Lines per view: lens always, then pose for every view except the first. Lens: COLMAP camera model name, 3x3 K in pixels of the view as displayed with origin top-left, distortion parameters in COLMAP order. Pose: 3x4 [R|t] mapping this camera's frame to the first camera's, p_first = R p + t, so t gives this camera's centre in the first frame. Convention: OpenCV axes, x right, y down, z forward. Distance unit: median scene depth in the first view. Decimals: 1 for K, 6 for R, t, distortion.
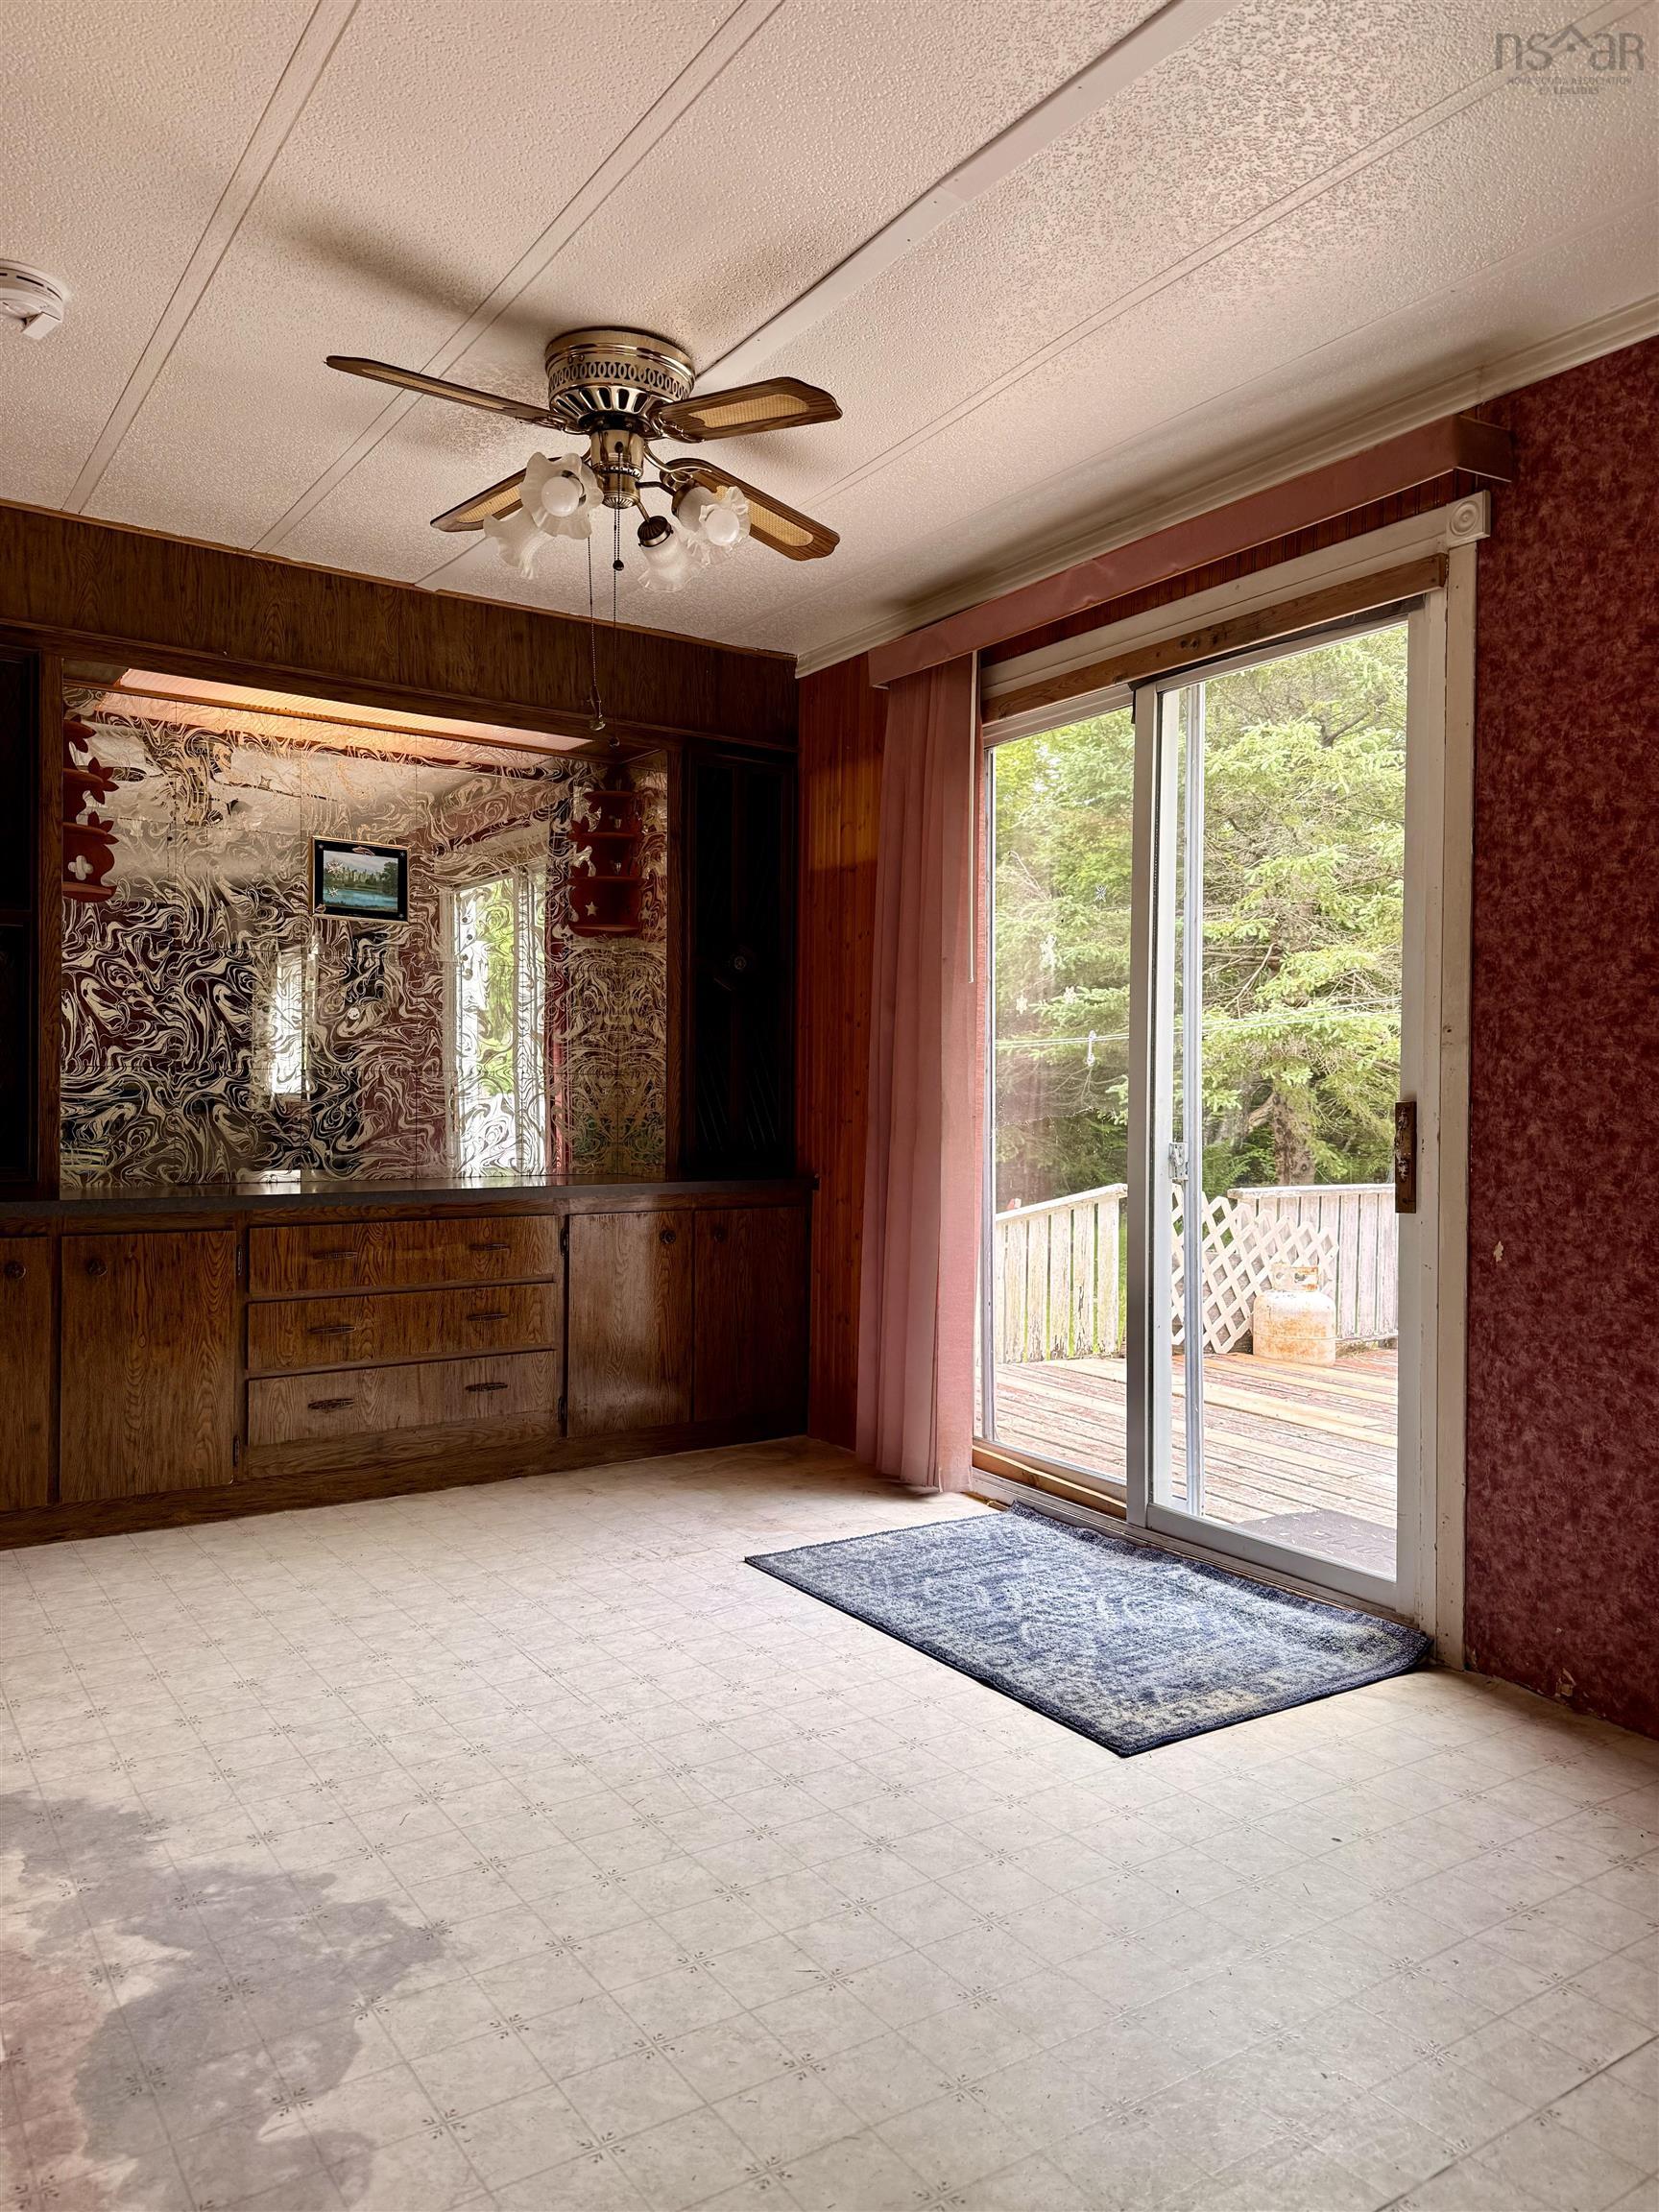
lens RADIAL K [[1569.7, 0, 832.2], [0, 1569.7, 1119.2], [0, 0, 1]] dist [0.033303, -0.025124]
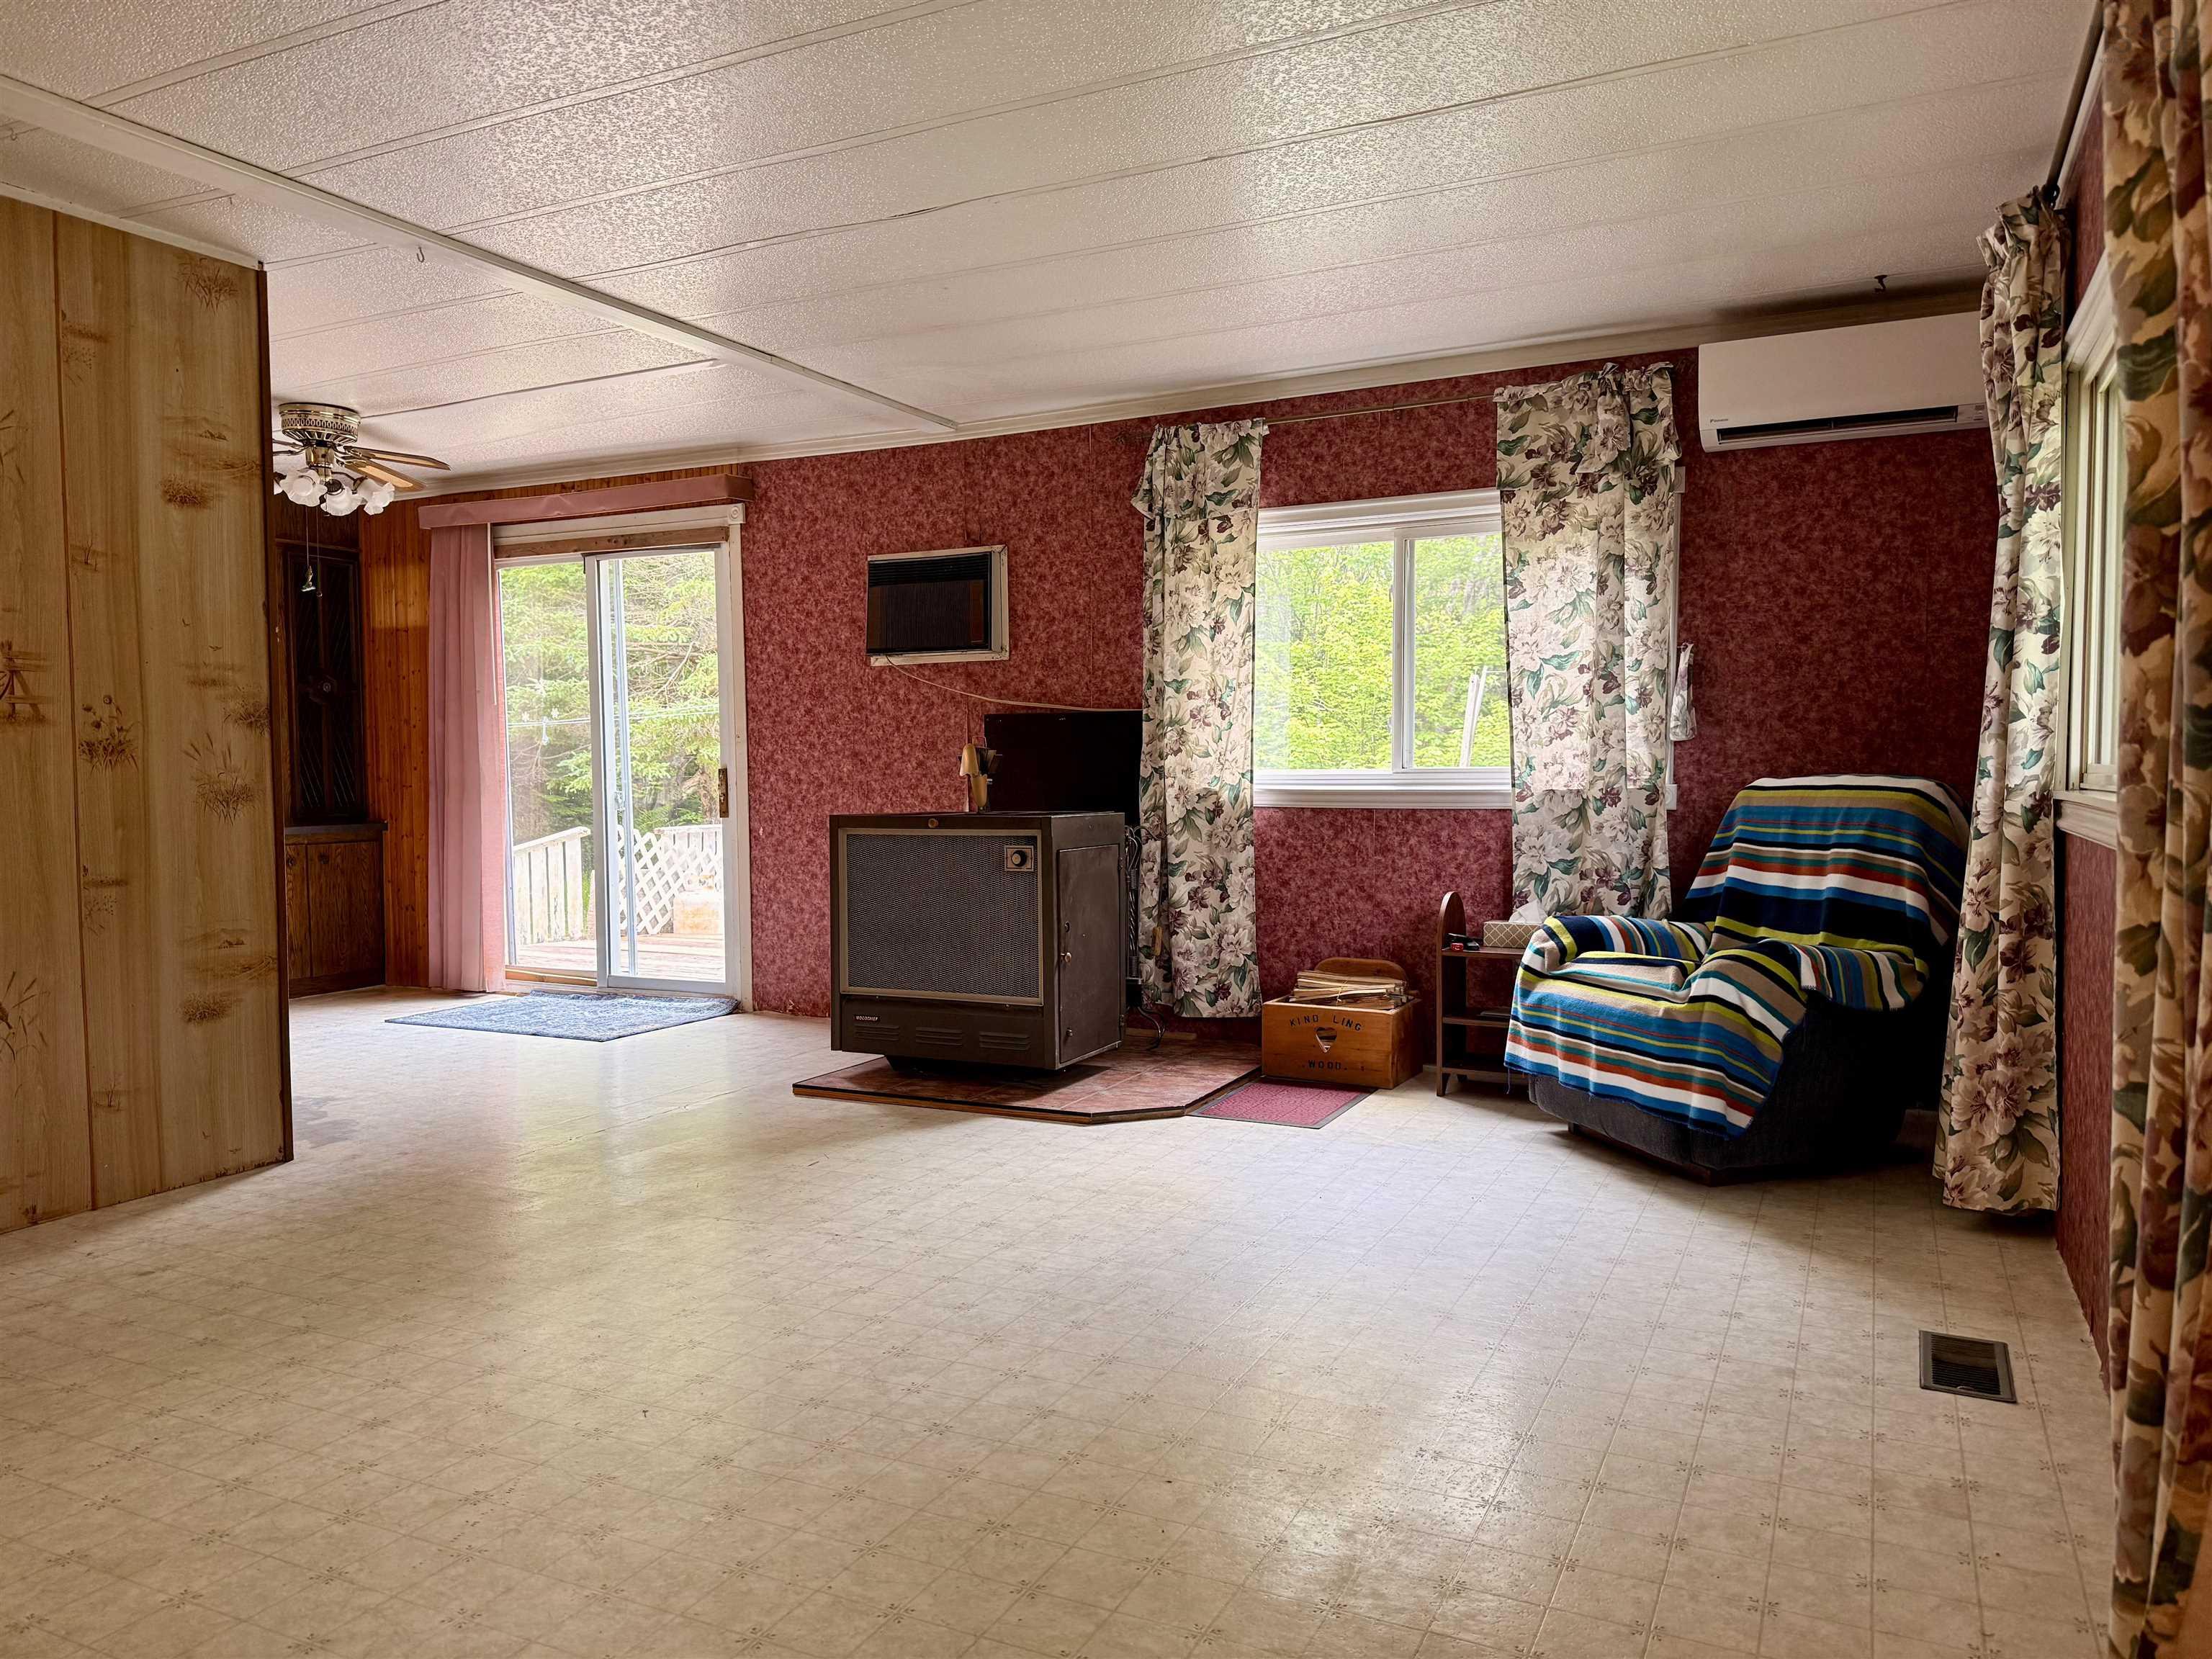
lens RADIAL K [[1569.7, 0, 1122.3], [0, 1569.7, 852.5], [0, 0, 1]] dist [0.033303, -0.025124]
pose [[0.865052, -0.043943, 0.499755, -0.170396], [0.024380, 0.998662, 0.045611, 0.013116], [-0.501090, -0.027272, 0.864965, -0.781338]]
